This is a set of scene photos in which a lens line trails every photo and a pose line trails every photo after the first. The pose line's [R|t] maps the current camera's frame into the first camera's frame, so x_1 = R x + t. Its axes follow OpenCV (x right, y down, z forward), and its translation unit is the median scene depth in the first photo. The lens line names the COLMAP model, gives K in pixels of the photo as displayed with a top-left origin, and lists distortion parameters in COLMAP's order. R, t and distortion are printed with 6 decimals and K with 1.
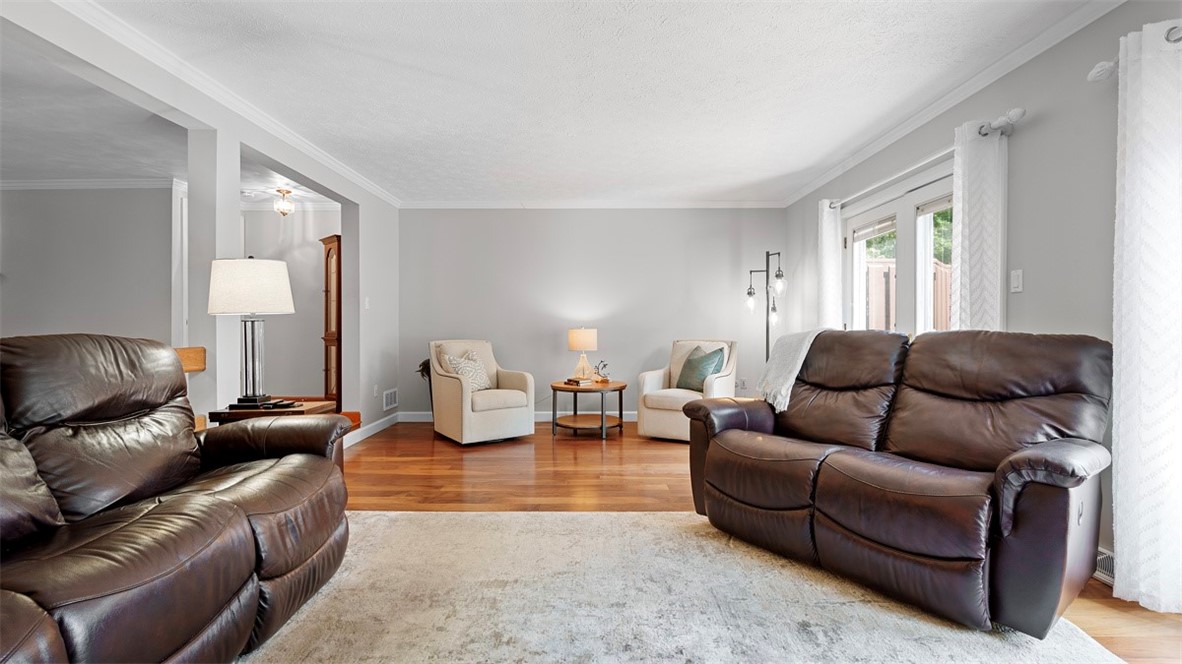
lens RADIAL K [[543.7, 0, 590.3], [0, 543.7, 332.2], [0, 0, 1]] dist [-0.010572, 0.001235]
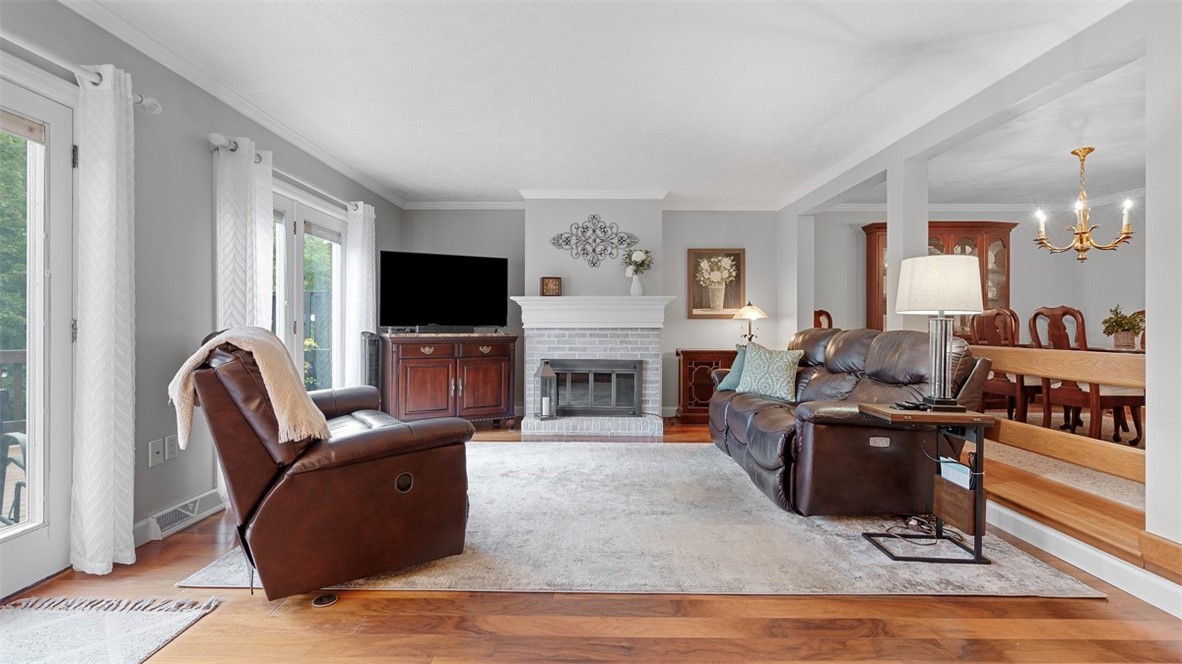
lens RADIAL K [[575.0, 0, 586.9], [0, 575.0, 327.0], [0, 0, 1]] dist [0.022826, 0.000598]
pose [[-0.999999, -0.001534, 0.000266, 0.007524], [-0.001530, 0.999911, 0.013260, -0.017673], [-0.000287, 0.013259, -0.999912, 1.645025]]
